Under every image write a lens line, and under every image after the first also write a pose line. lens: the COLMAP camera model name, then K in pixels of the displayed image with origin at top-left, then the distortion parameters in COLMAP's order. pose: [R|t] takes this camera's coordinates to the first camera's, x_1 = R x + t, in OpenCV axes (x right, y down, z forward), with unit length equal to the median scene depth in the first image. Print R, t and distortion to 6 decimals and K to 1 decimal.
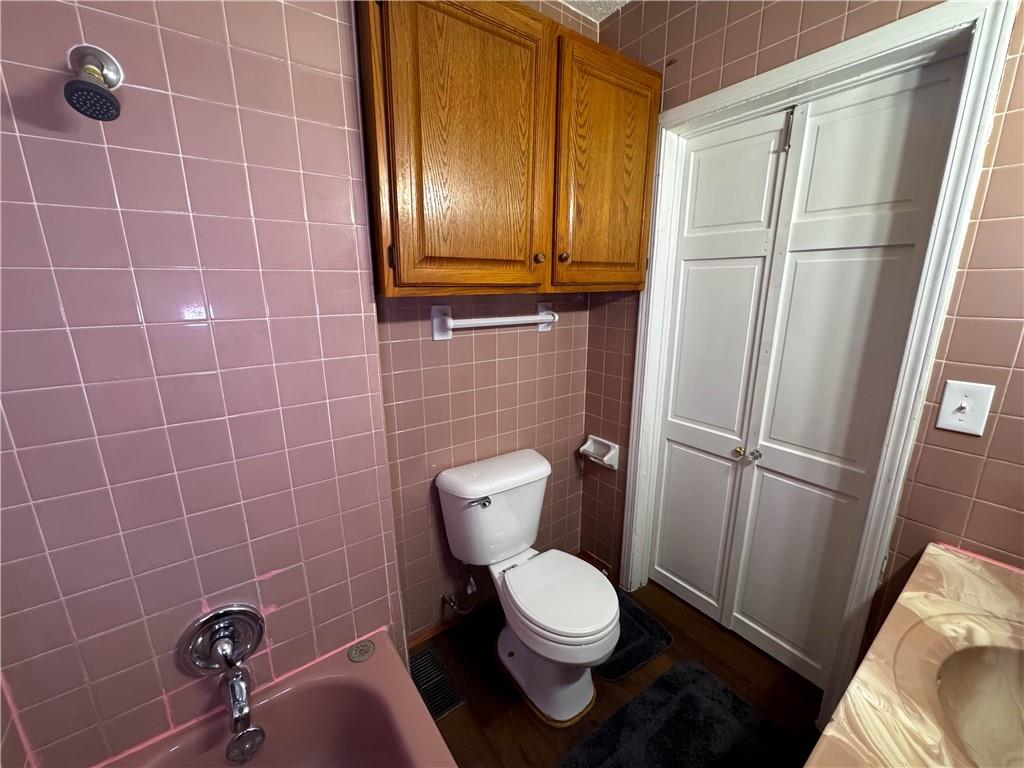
lens RADIAL K [[409.9, 0, 512.0], [0, 409.9, 384.0], [0, 0, 1]] dist [-0.001360, -0.000187]
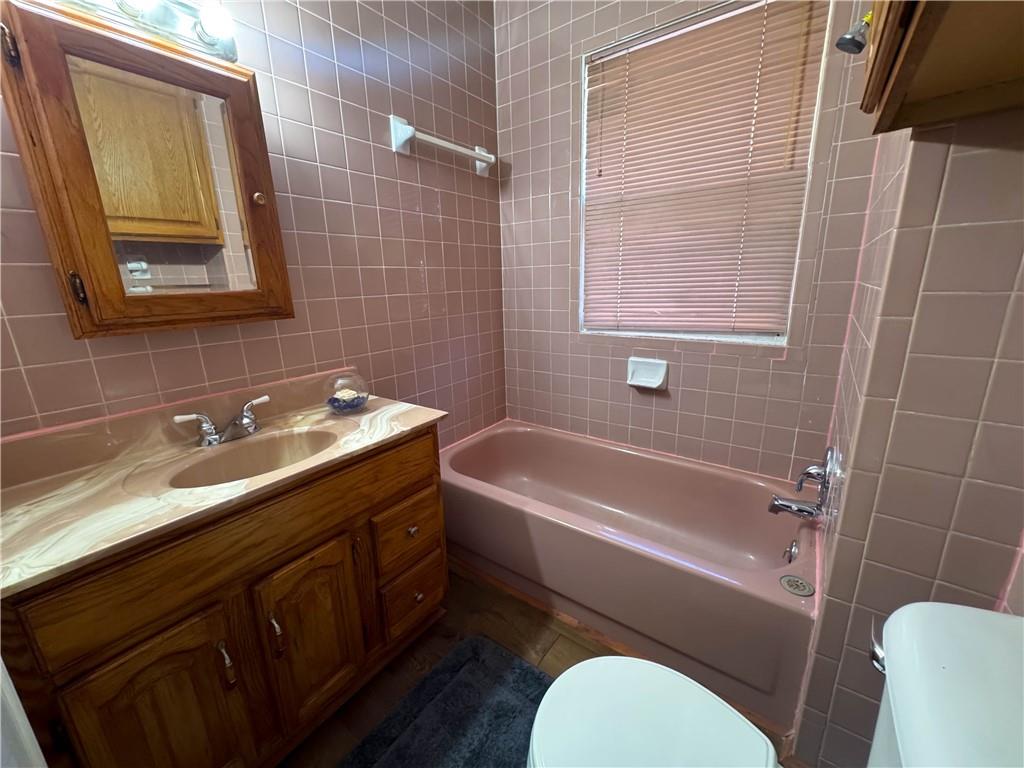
lens RADIAL K [[409.9, 0, 512.0], [0, 409.9, 384.0], [0, 0, 1]] dist [-0.001360, -0.000187]
pose [[-0.950315, 0.109904, -0.291244, 0.388853], [-0.039141, 0.885989, 0.462052, -0.106259], [0.308820, 0.450494, -0.837666, 1.228029]]
